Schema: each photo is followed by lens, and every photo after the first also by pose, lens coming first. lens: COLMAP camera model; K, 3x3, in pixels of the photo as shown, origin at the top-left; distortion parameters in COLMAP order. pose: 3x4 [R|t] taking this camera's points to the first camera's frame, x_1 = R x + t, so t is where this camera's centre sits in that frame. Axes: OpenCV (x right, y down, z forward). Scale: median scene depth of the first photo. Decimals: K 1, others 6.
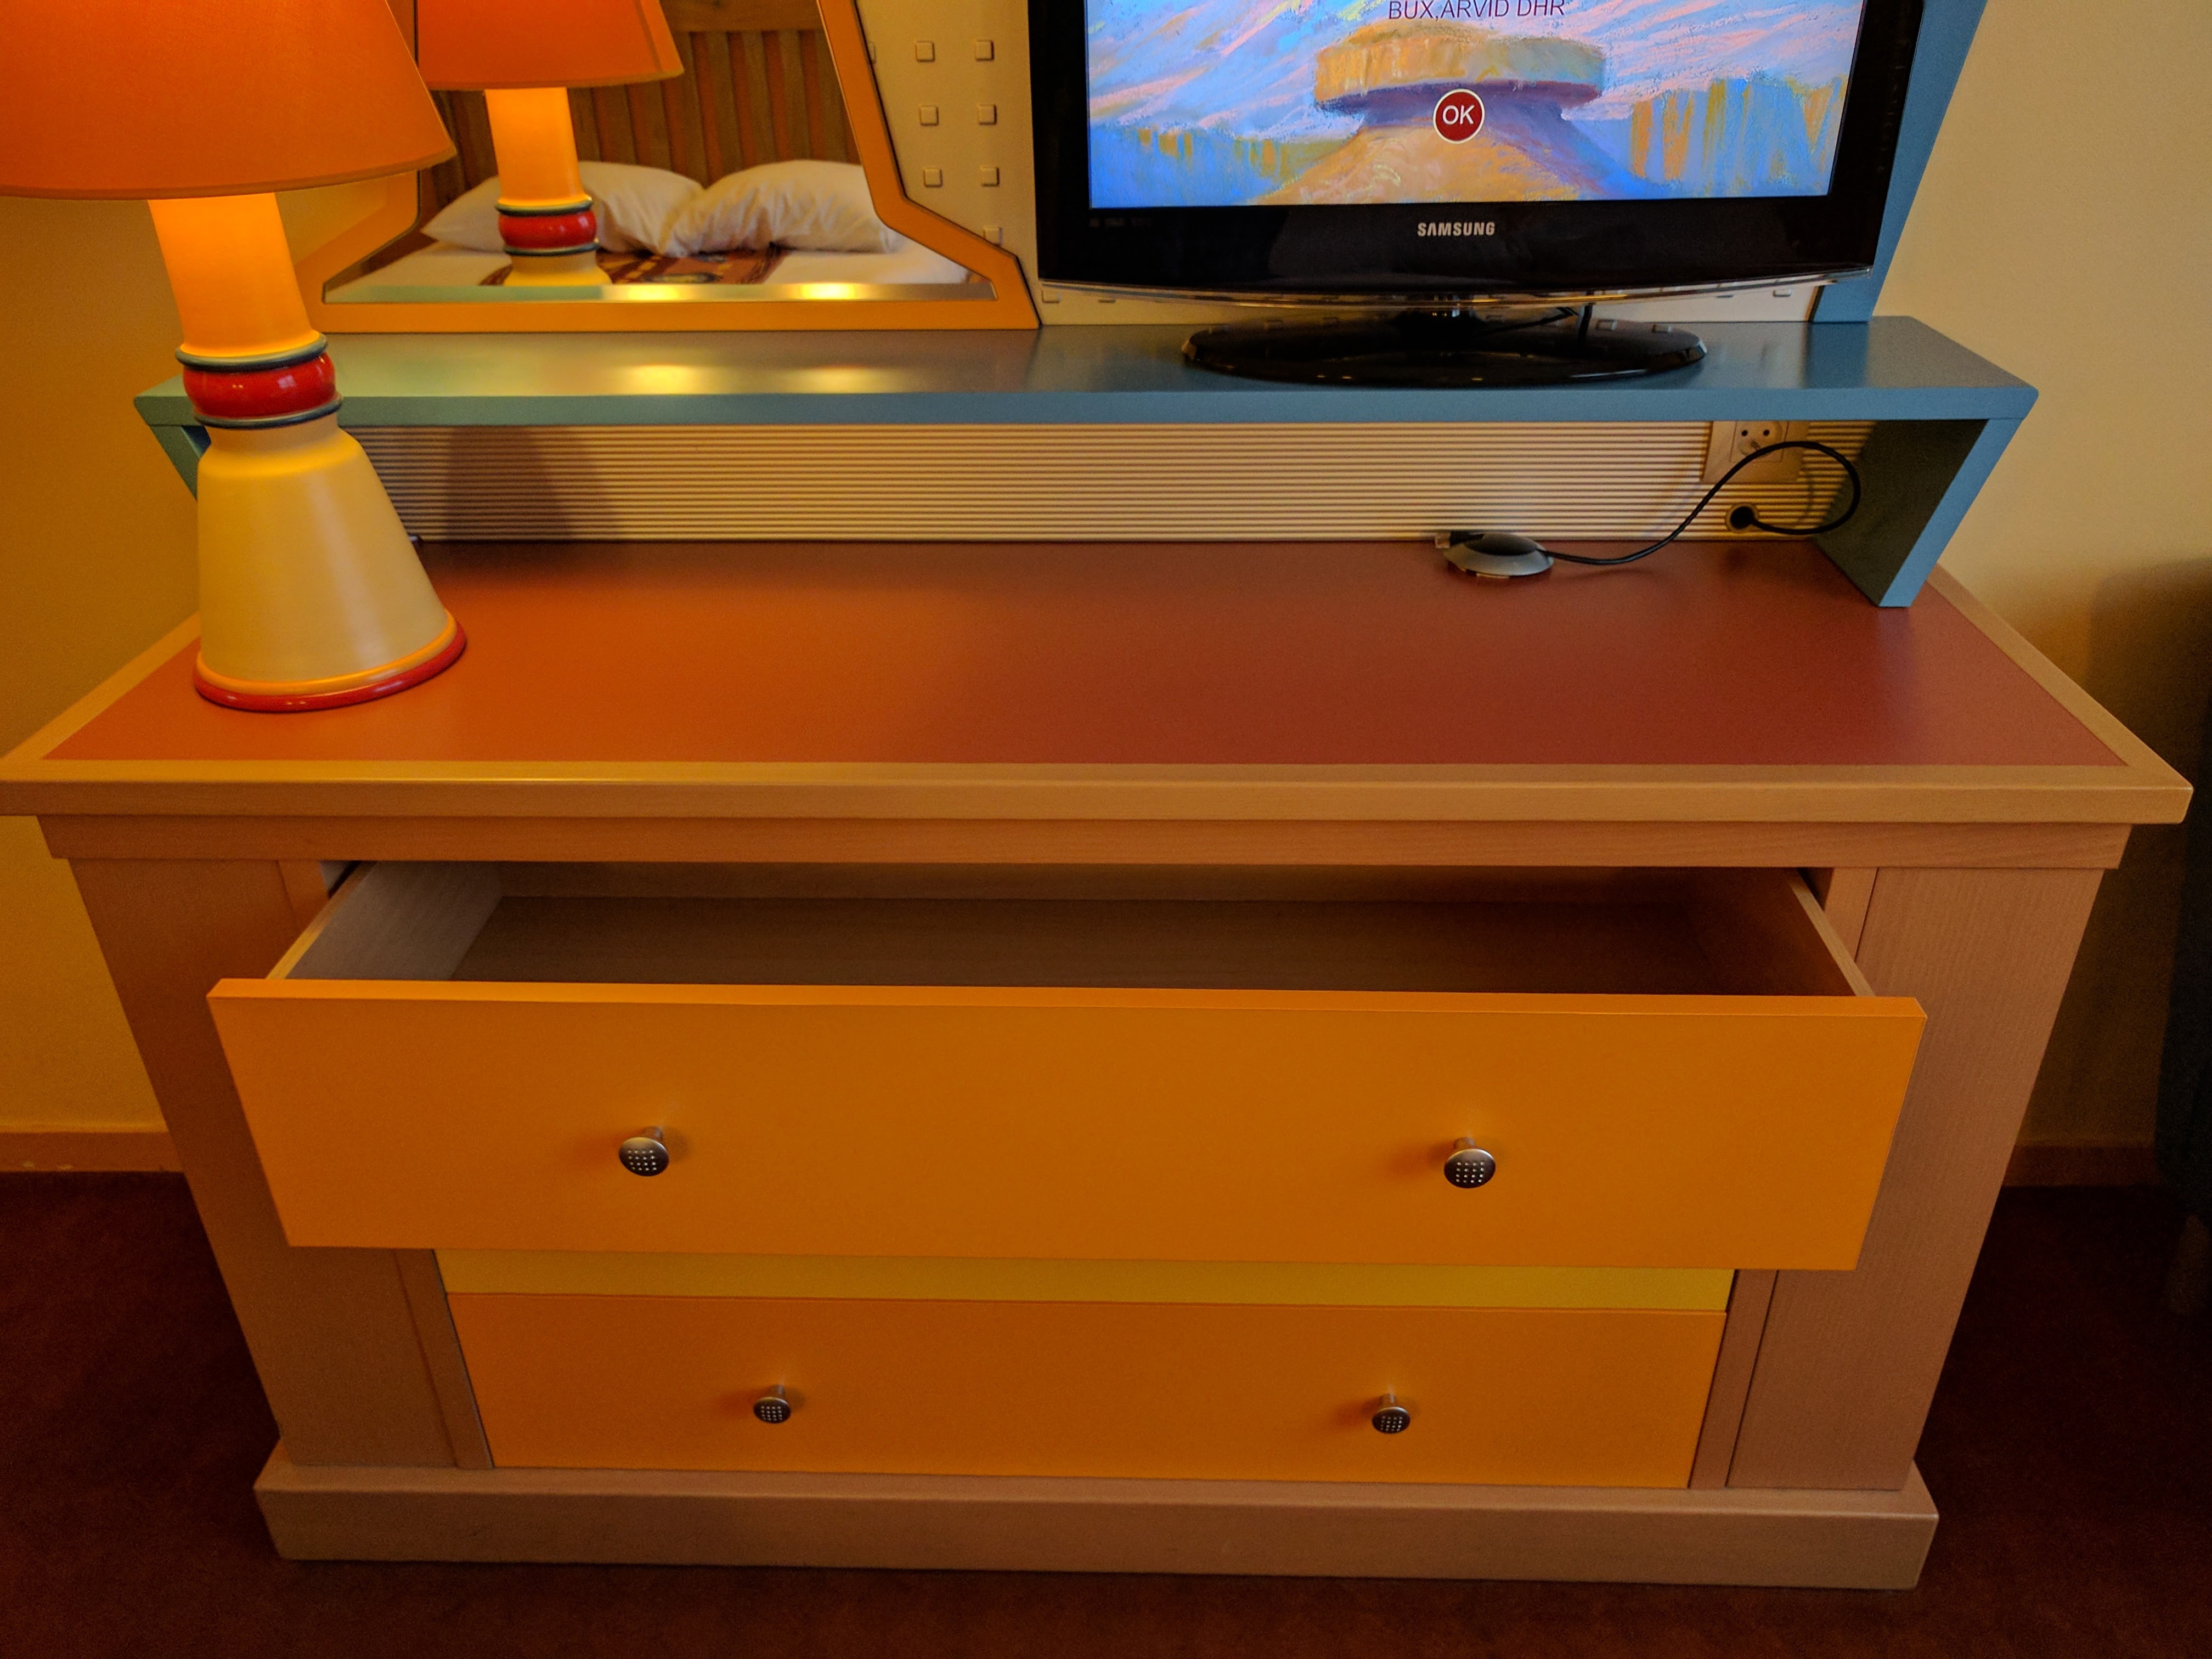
lens RADIAL K [[1648.0, 0, 1104.3], [0, 1648.0, 826.9], [0, 0, 1]] dist [0.032462, -0.034106]
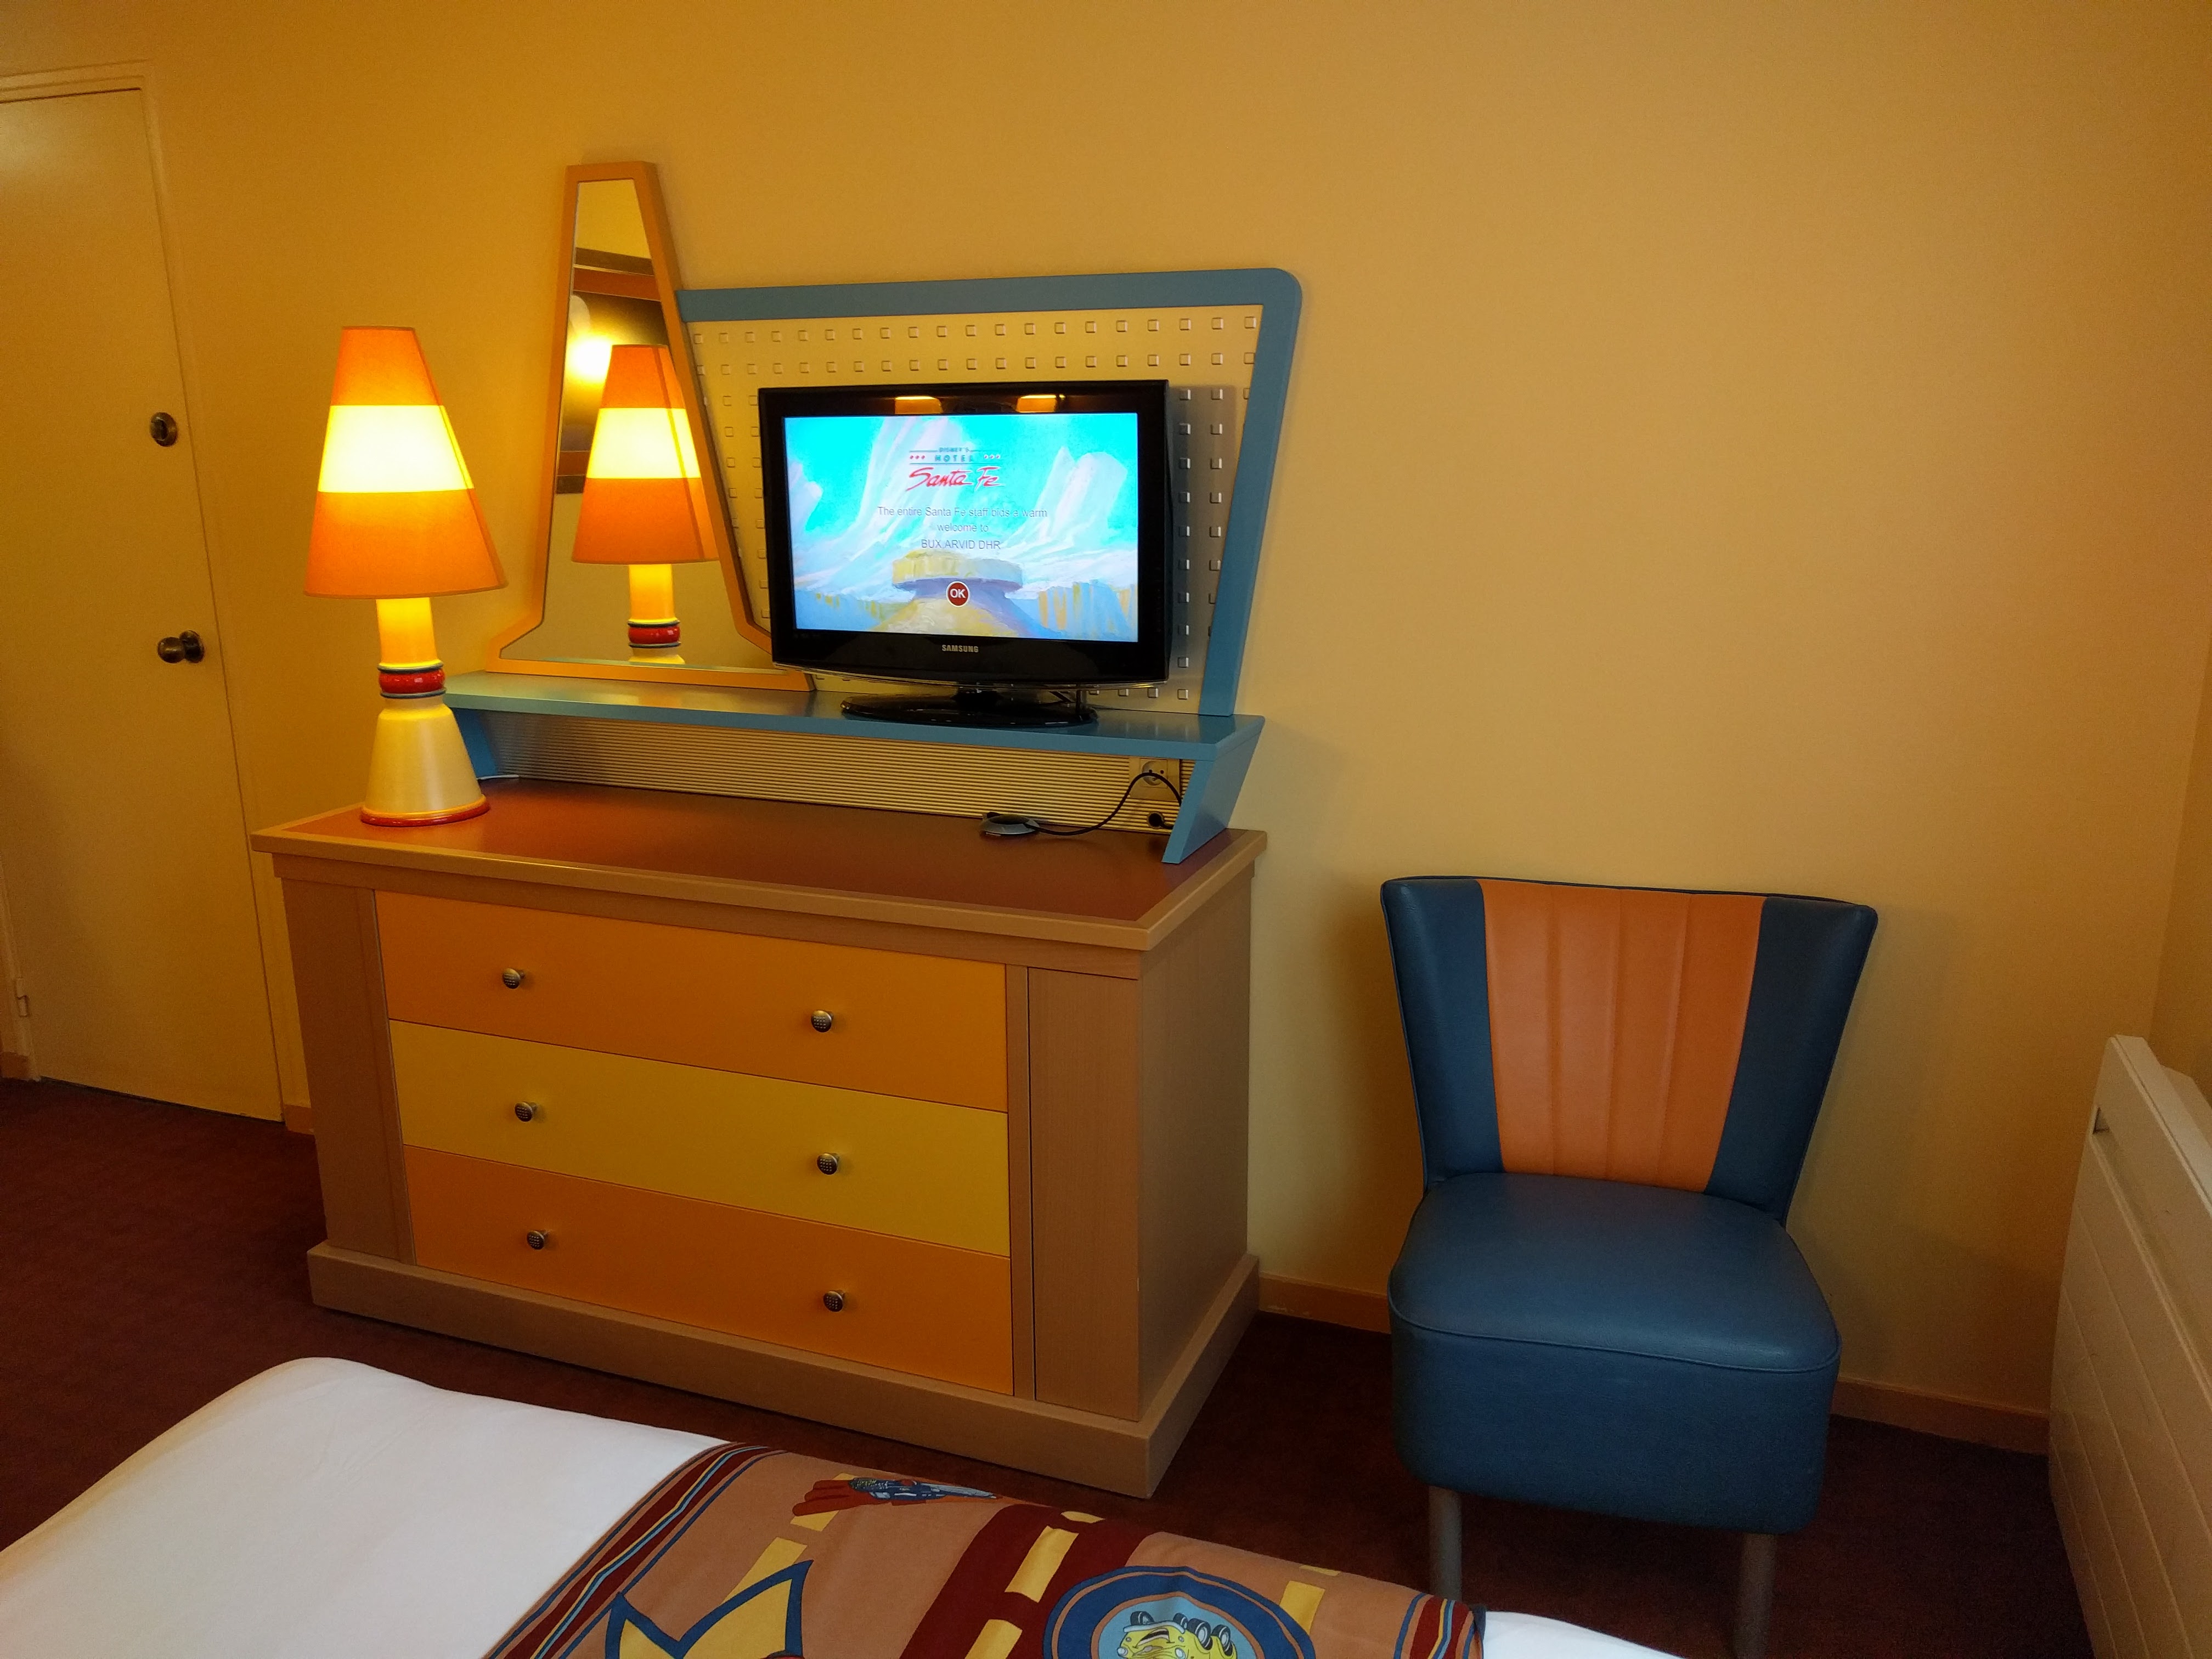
lens RADIAL K [[1648.0, 0, 1053.3], [0, 1648.0, 839.3], [0, 0, 1]] dist [0.032462, -0.034106]
pose [[0.941794, 0.091092, -0.323614, 0.984263], [-0.171198, 0.958383, -0.228460, 0.280958], [0.289335, 0.270564, 0.918194, -0.692868]]
